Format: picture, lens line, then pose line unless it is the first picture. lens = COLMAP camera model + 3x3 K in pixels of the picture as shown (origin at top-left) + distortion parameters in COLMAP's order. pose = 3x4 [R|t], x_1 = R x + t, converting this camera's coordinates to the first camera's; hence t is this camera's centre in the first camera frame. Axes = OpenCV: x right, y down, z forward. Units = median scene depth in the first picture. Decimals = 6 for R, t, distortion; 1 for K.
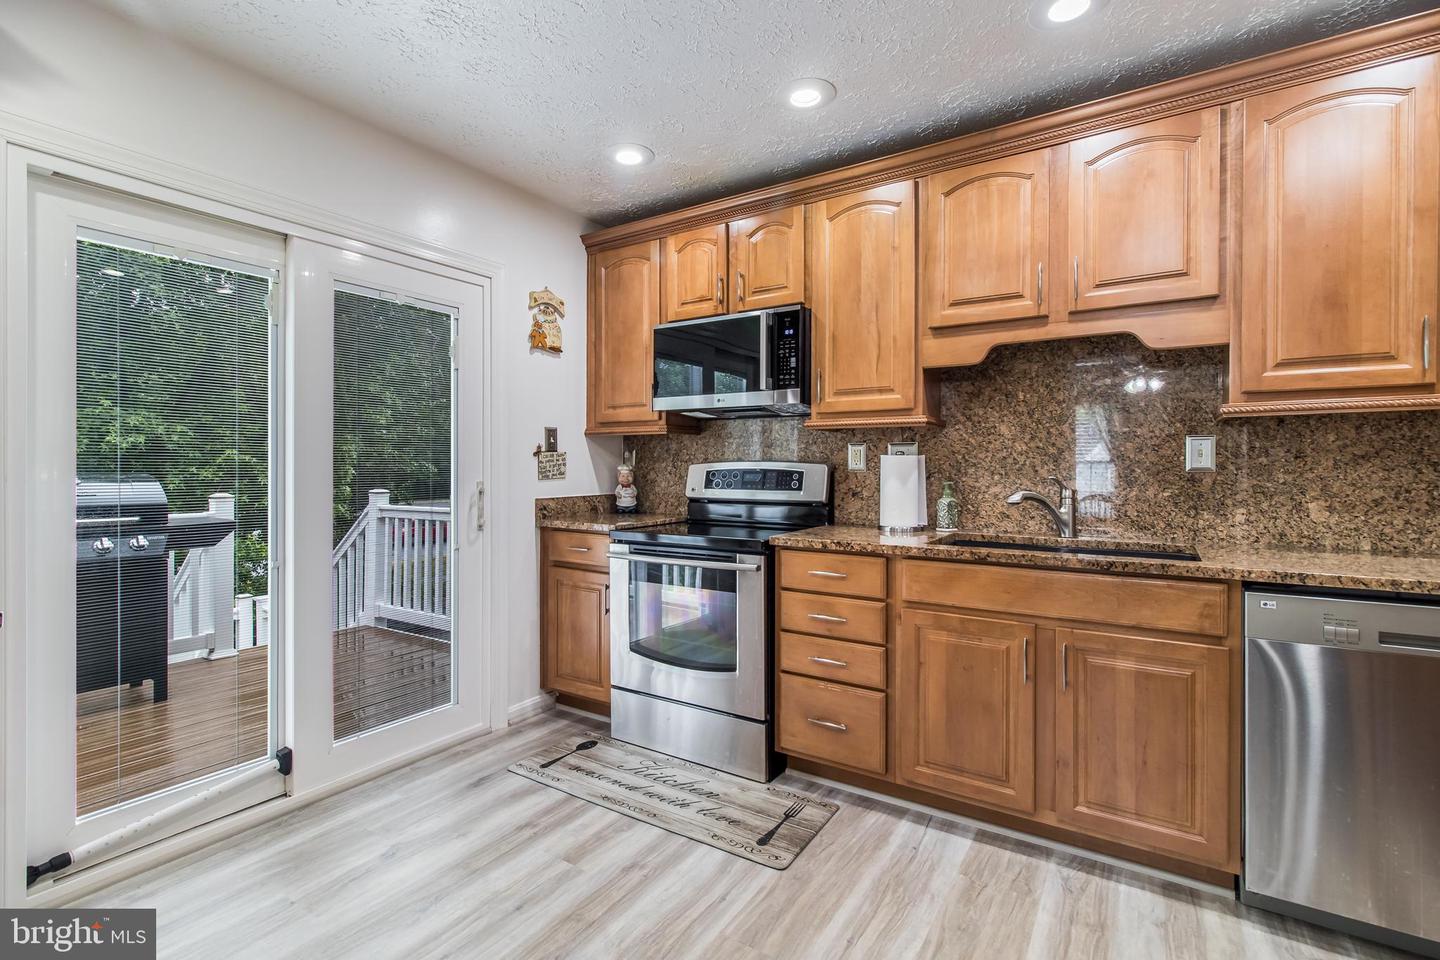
lens RADIAL K [[660.2, 0, 723.7], [0, 660.2, 469.0], [0, 0, 1]] dist [0.002369, 0.000283]
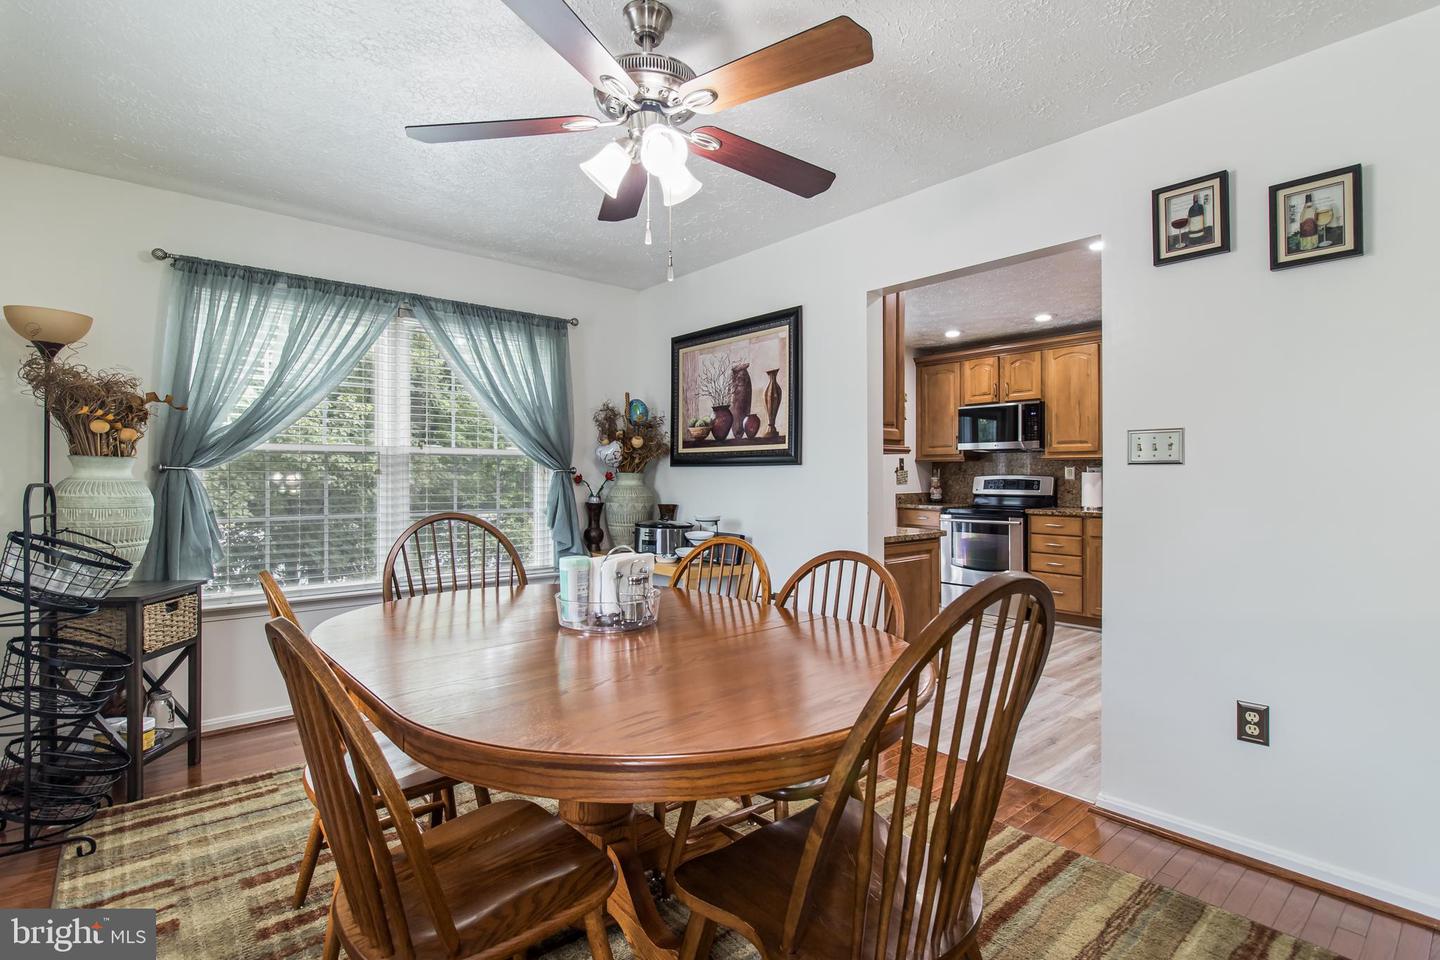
lens RADIAL K [[682.1, 0, 728.0], [0, 682.1, 475.9], [0, 0, 1]] dist [0.000546, 0.000111]
pose [[0.960575, -0.000713, -0.278019, -0.236763], [0.000080, 0.999997, -0.002291, -0.005863], [0.278020, 0.002179, 0.960573, -1.381613]]
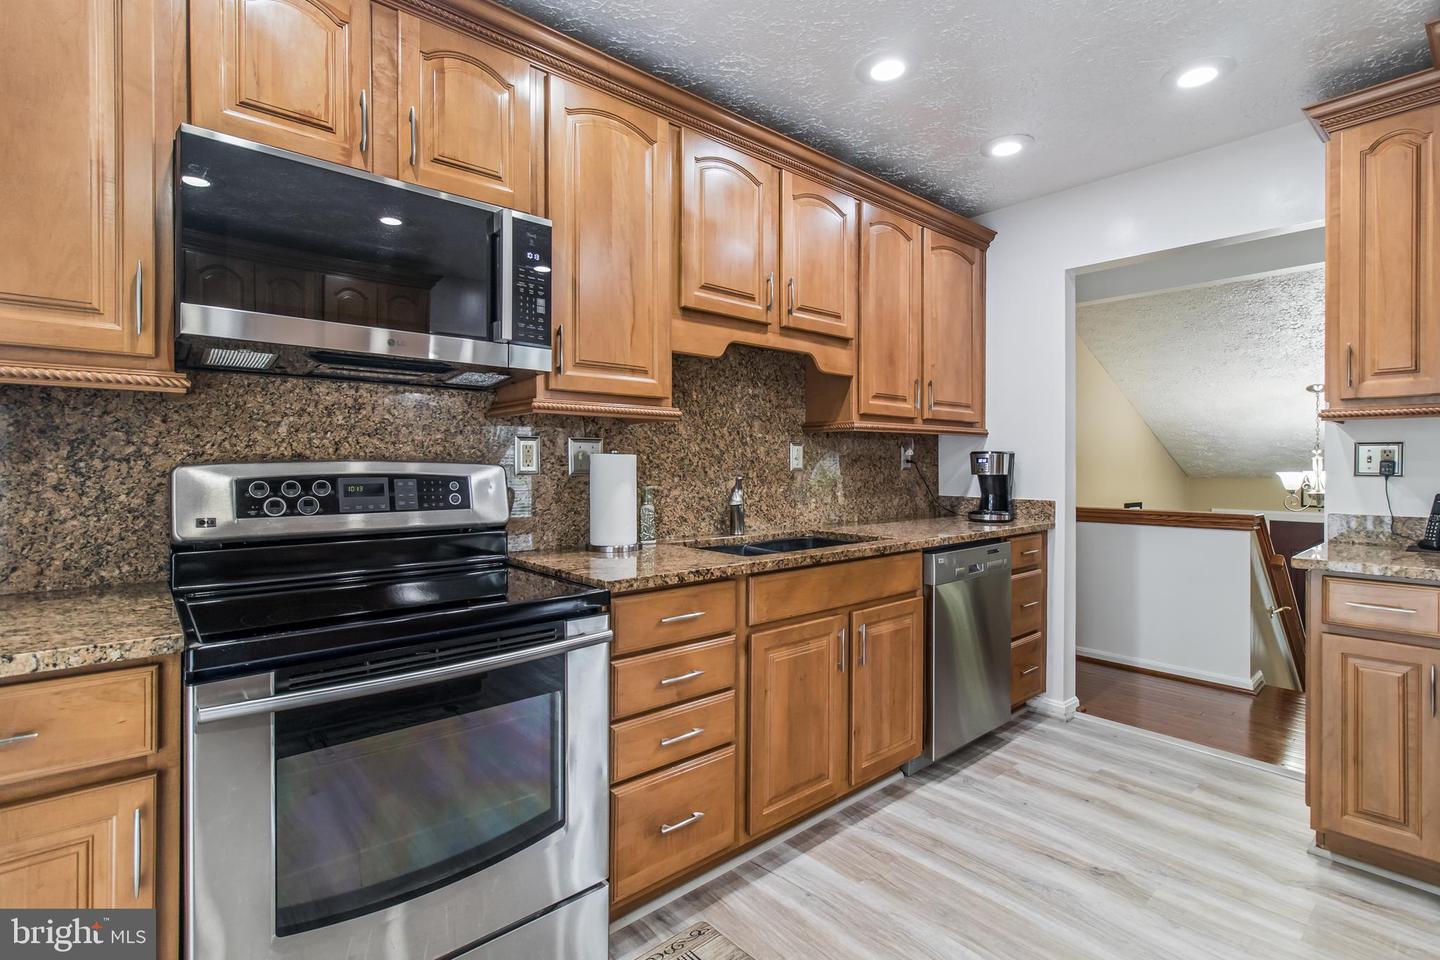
lens RADIAL K [[673.0, 0, 716.7], [0, 673.0, 469.1], [0, 0, 1]] dist [0.004182, 0.000142]
pose [[0.282130, -0.006370, 0.959355, -0.479013], [0.005391, 0.999973, 0.005054, -0.006786], [-0.959361, 0.003746, 0.282157, 0.664072]]
